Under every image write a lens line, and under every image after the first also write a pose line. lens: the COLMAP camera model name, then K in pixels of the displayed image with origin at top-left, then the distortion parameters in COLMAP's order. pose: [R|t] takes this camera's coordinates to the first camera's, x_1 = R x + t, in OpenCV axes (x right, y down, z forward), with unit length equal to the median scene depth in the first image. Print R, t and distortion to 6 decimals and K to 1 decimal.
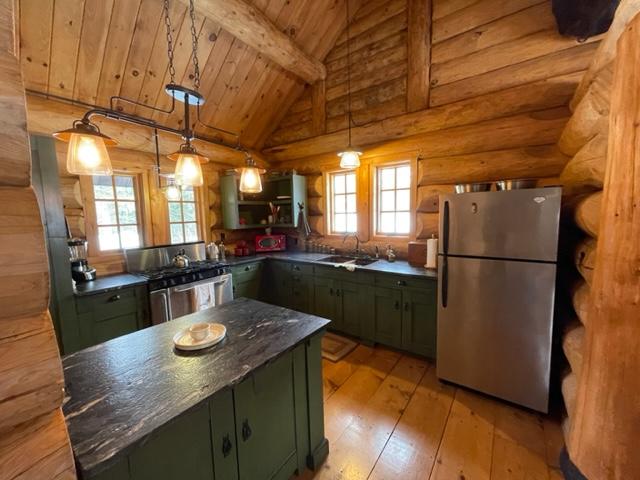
lens RADIAL K [[255.6, 0, 317.2], [0, 255.6, 238.6], [0, 0, 1]] dist [-0.003676, 0.000661]
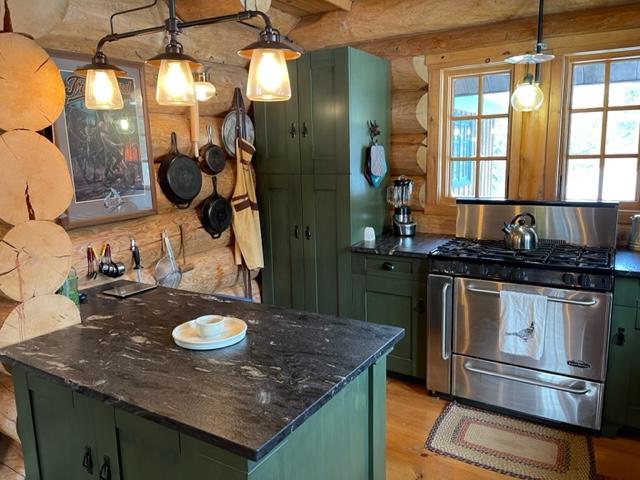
lens RADIAL K [[478.1, 0, 318.5], [0, 478.1, 235.0], [0, 0, 1]] dist [0.066532, -0.077400]
pose [[0.090825, 0.183024, -0.978904, 0.409107], [-0.071180, 0.981646, 0.176932, -0.060792], [0.993320, 0.053609, 0.102185, 0.616701]]
